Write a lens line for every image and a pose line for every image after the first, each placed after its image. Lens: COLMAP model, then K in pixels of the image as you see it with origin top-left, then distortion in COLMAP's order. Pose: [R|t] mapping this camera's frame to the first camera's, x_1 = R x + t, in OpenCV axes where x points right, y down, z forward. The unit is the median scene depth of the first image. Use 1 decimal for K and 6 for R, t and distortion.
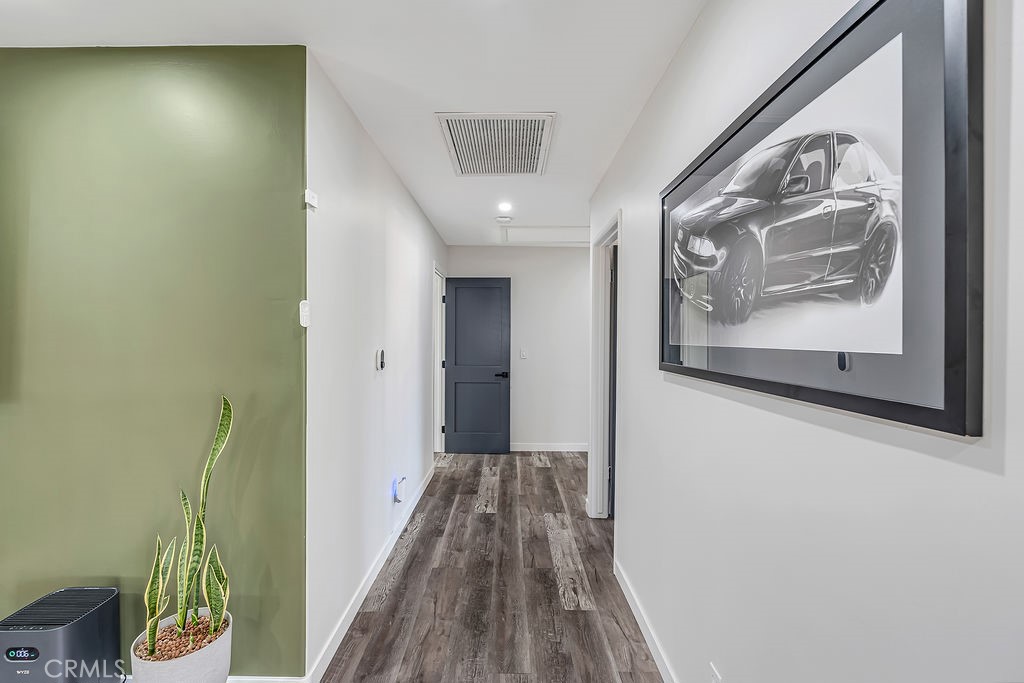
lens RADIAL K [[449.6, 0, 514.5], [0, 449.6, 336.7], [0, 0, 1]] dist [-0.004531, 0.000155]
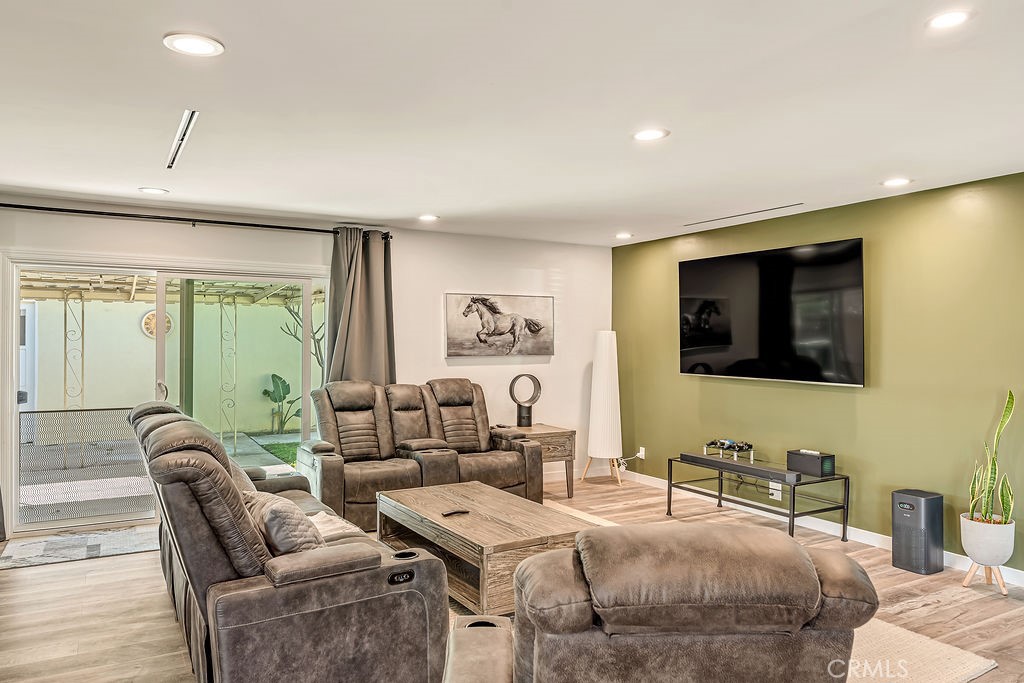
lens RADIAL K [[711.0, 0, 509.7], [0, 711.0, 337.9], [0, 0, 1]] dist [0.002308, 0.002951]
pose [[0.488288, -0.005299, -0.872666, 0.821605], [-0.003596, 0.999961, -0.008085, -0.040414], [0.872675, 0.007086, 0.488250, -2.055412]]
